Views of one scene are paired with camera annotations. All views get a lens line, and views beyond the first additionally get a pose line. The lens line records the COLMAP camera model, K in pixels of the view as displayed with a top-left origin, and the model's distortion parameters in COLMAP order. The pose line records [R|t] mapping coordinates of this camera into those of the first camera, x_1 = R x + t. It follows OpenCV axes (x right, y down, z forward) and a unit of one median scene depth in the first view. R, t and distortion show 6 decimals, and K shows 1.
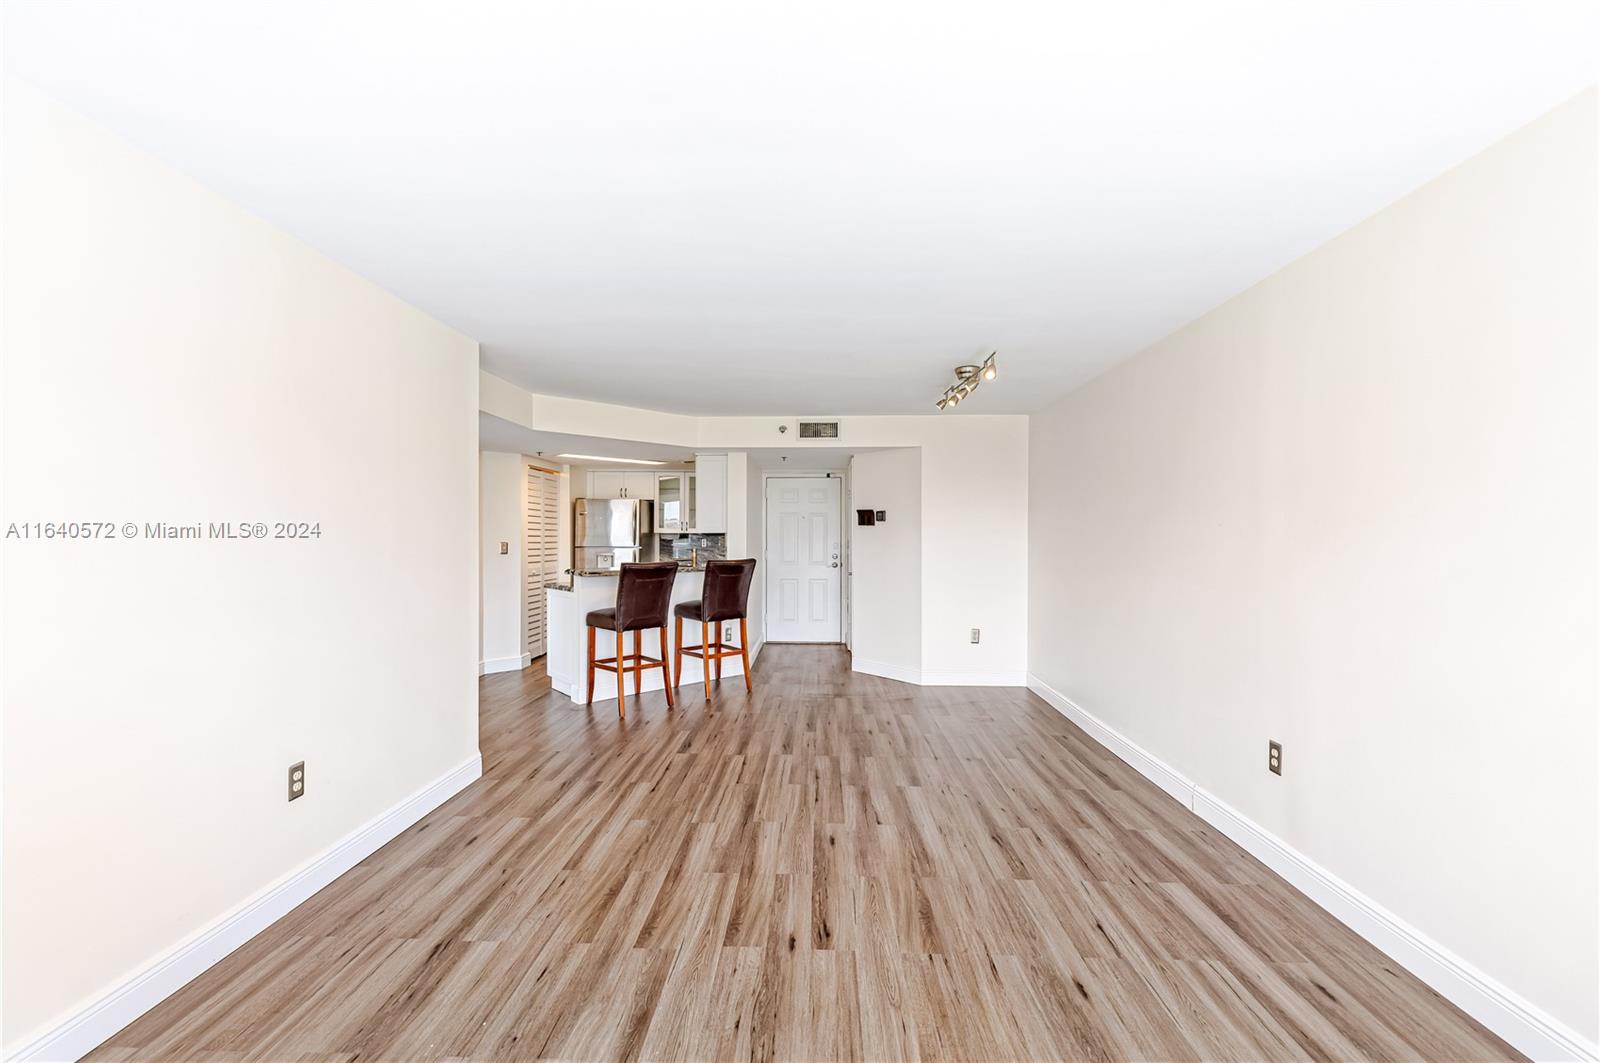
lens RADIAL K [[637.0, 0, 789.8], [0, 637.0, 531.1], [0, 0, 1]] dist [-0.000169, 0.000443]
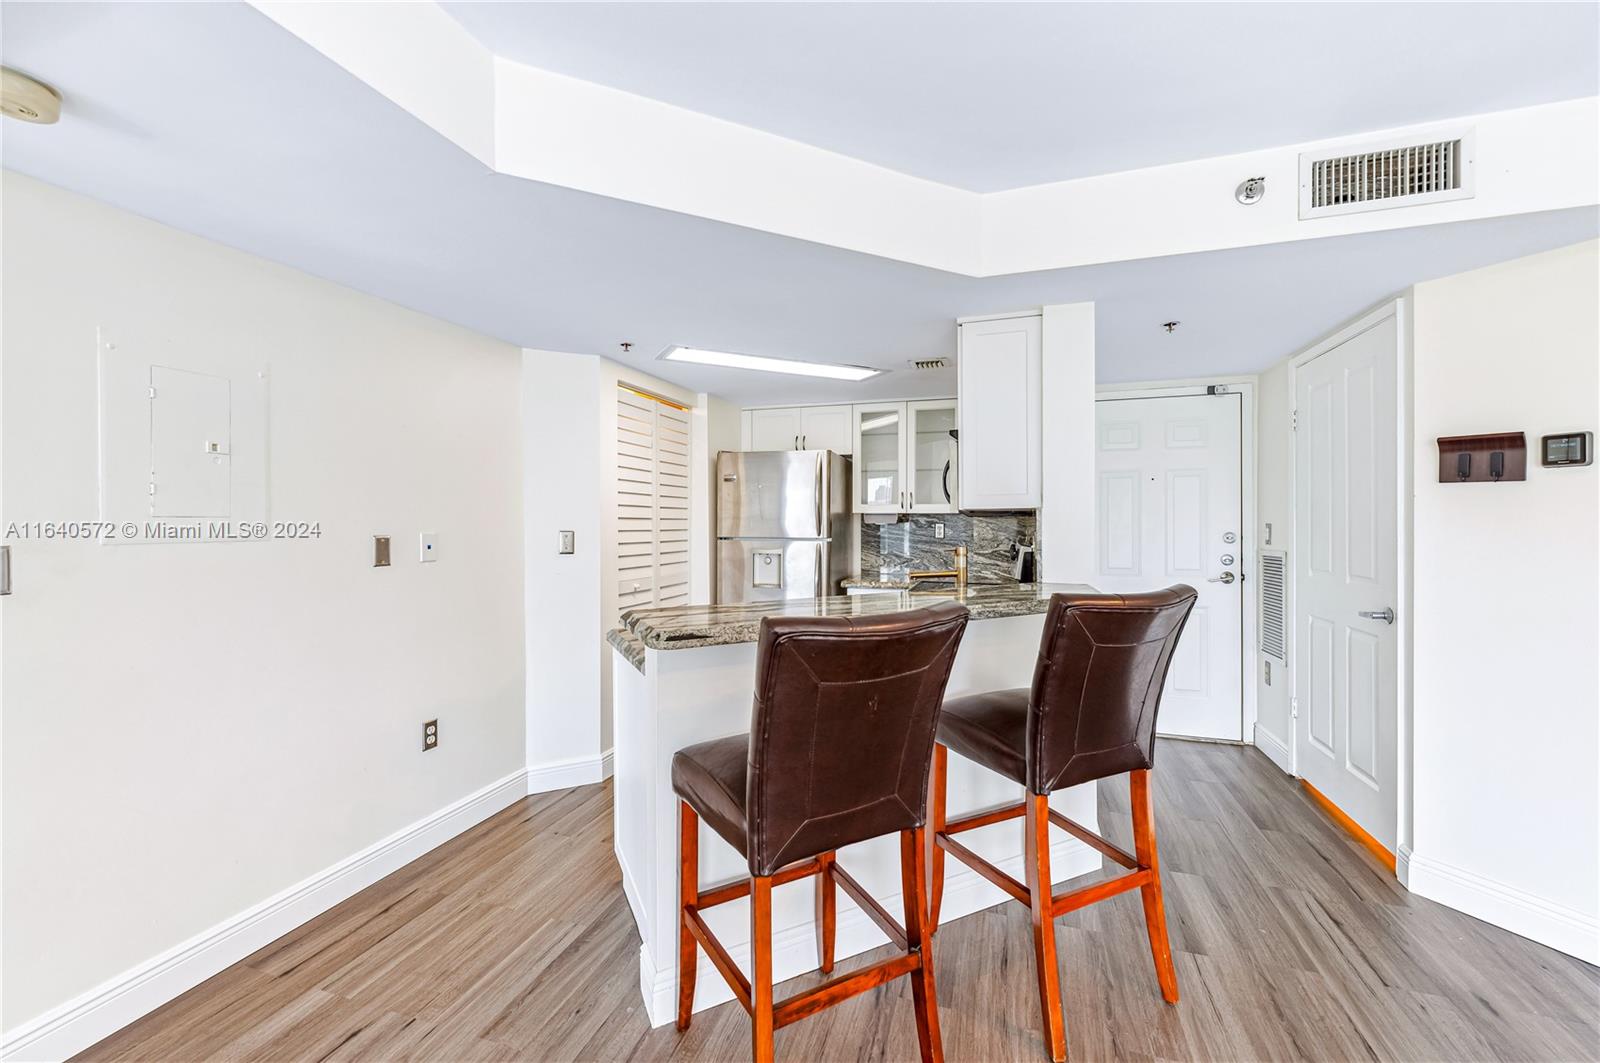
lens RADIAL K [[637.0, 0, 803.9], [0, 637.0, 524.1], [0, 0, 1]] dist [-0.000169, 0.000443]
pose [[0.964481, -0.001723, -0.264148, -0.113827], [0.005180, 0.999910, 0.012391, 0.005873], [0.264103, -0.013319, 0.964402, 0.476323]]
